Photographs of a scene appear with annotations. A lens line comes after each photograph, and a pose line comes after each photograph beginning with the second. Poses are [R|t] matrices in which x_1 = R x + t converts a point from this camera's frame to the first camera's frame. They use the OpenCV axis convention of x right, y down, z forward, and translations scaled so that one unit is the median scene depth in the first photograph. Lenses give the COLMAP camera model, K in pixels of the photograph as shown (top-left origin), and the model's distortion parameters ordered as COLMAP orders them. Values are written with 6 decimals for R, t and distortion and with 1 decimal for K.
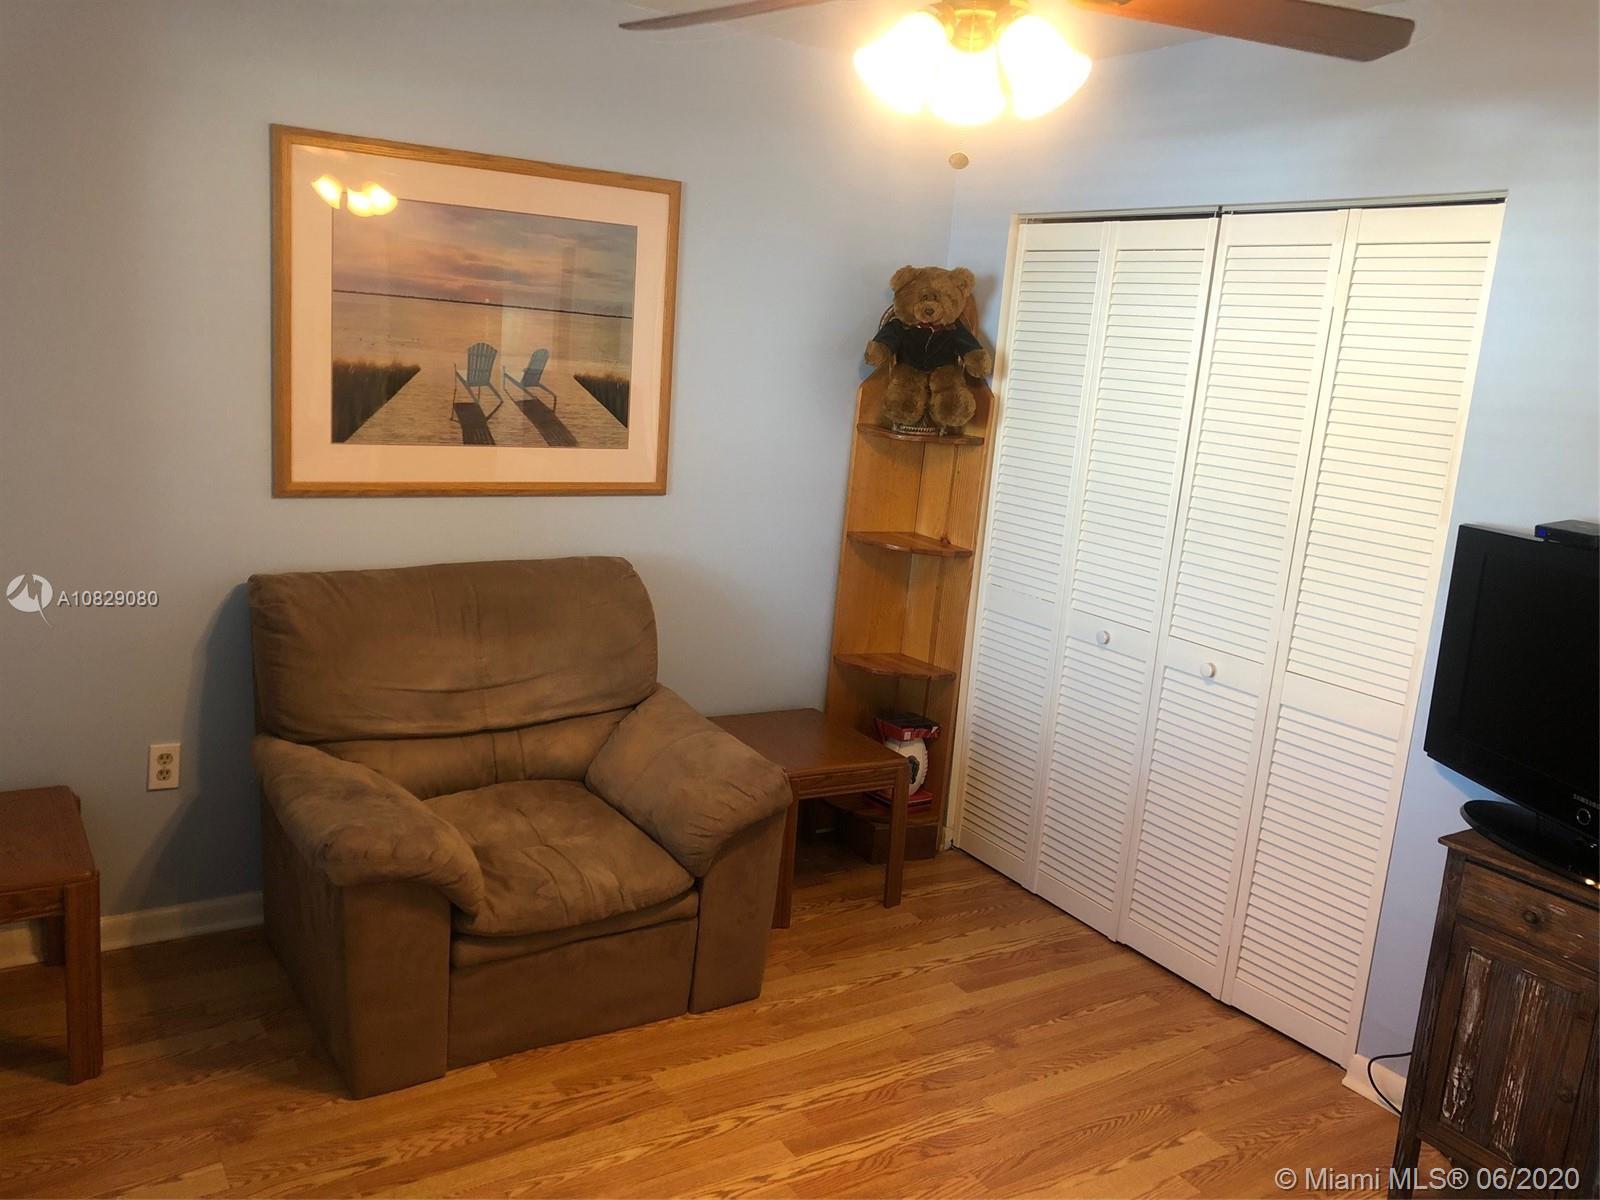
lens RADIAL K [[1277.8, 0, 805.0], [0, 1277.8, 603.1], [0, 0, 1]] dist [0.066557, -0.086833]
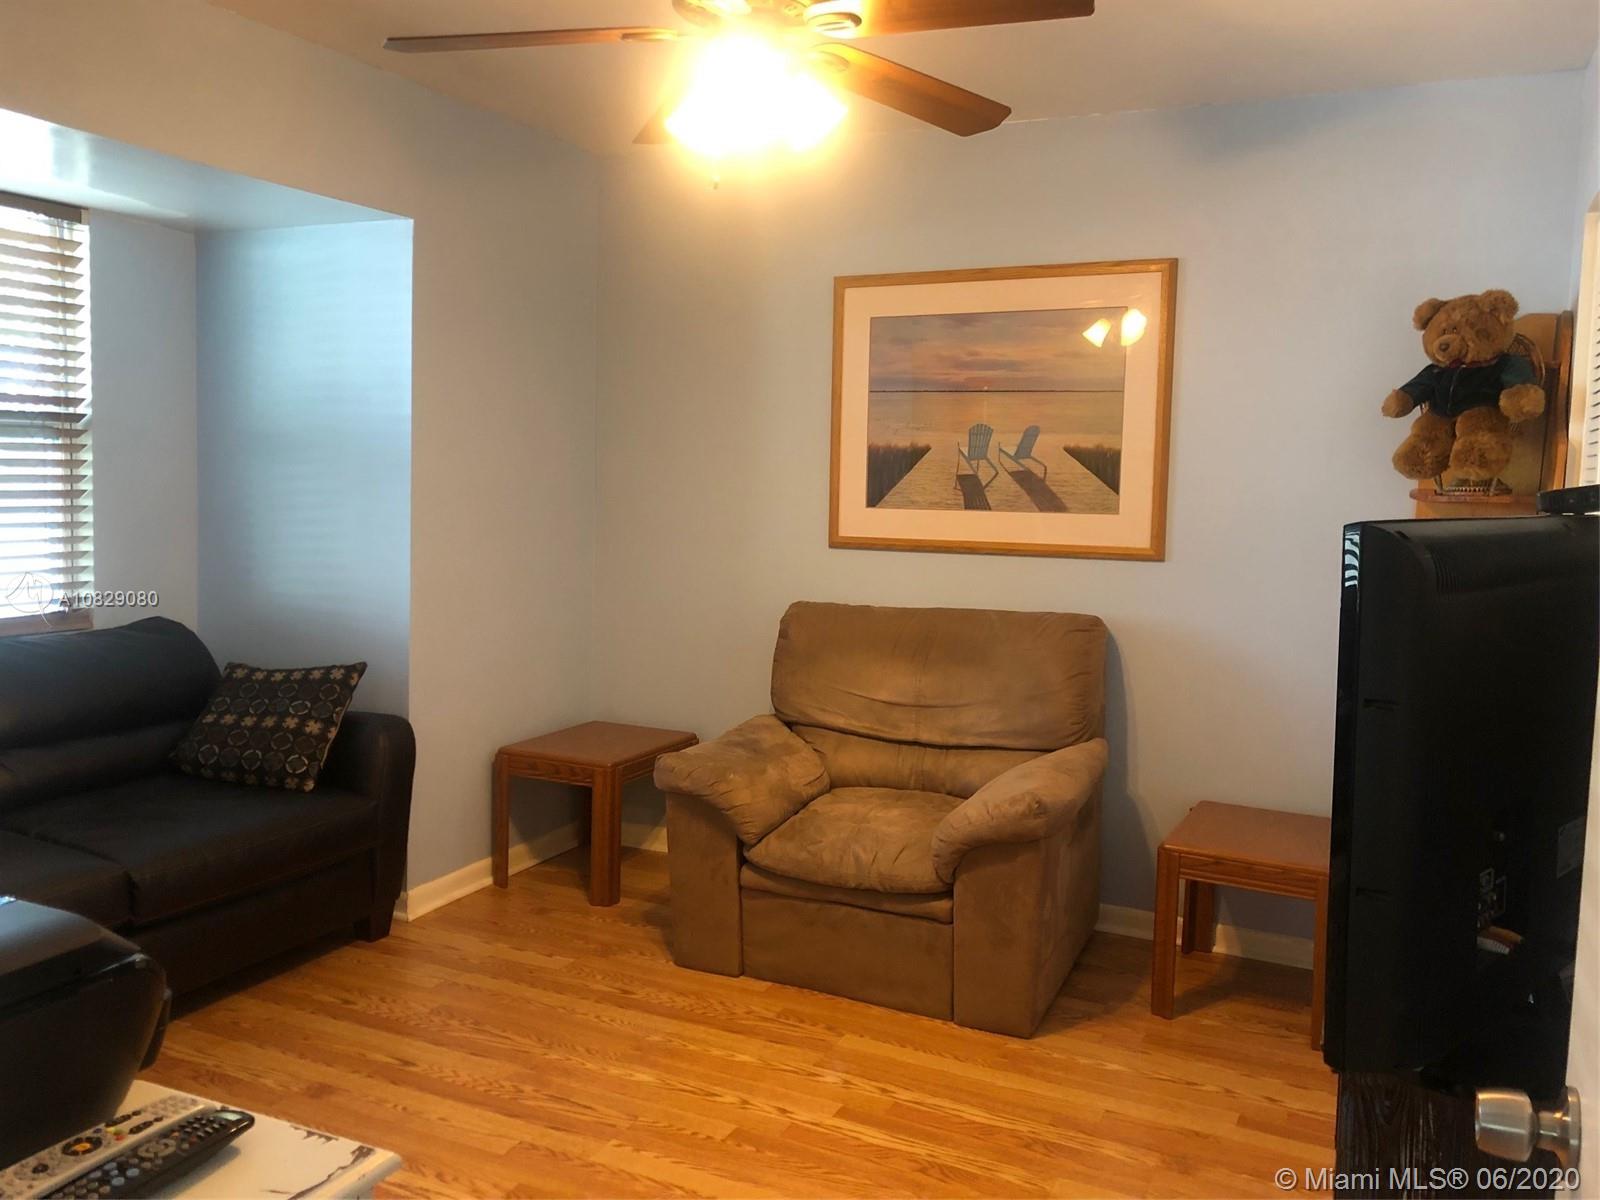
lens RADIAL K [[1277.8, 0, 813.8], [0, 1277.8, 597.0], [0, 0, 1]] dist [0.066557, -0.086833]
pose [[0.547154, 0.018141, -0.836835, 0.664027], [-0.149253, 0.985857, -0.076216, 0.069266], [0.823618, 0.166602, 0.542123, 0.260651]]
